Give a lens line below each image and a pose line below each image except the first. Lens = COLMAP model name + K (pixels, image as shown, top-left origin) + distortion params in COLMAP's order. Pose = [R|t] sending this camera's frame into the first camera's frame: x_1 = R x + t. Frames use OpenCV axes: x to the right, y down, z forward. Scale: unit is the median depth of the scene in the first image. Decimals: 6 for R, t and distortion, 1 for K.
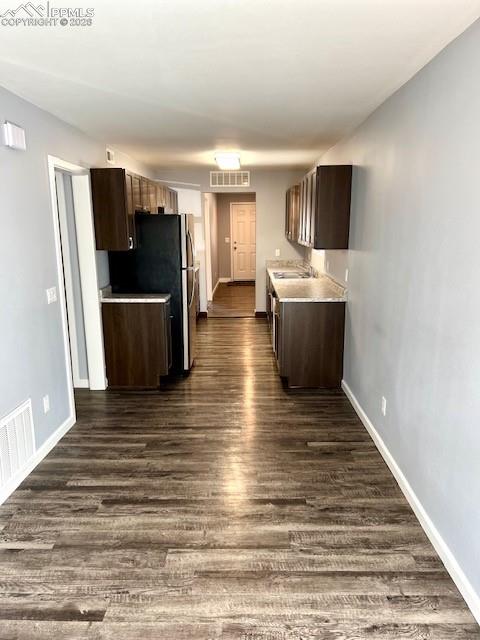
lens RADIAL K [[470.1, 0, 240.9], [0, 470.1, 310.0], [0, 0, 1]] dist [-0.027995, -0.001210]
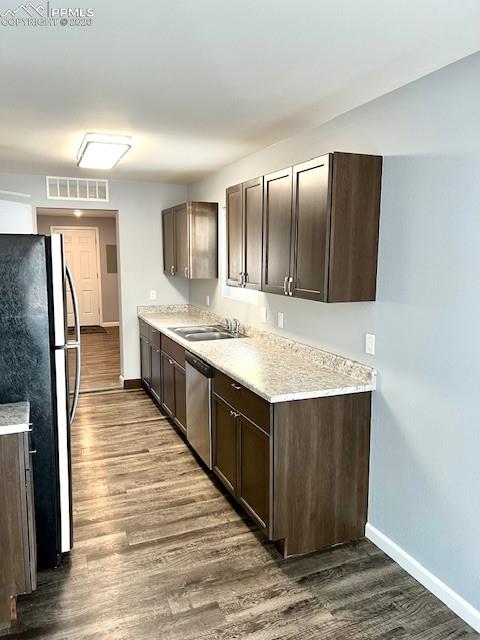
lens RADIAL K [[470.1, 0, 240.9], [0, 470.1, 310.0], [0, 0, 1]] dist [-0.027995, -0.001210]
pose [[0.916951, -0.036125, 0.397362, -0.141454], [0.061860, 0.996722, -0.052133, -0.091057], [-0.394176, 0.072384, 0.916180, 0.499185]]
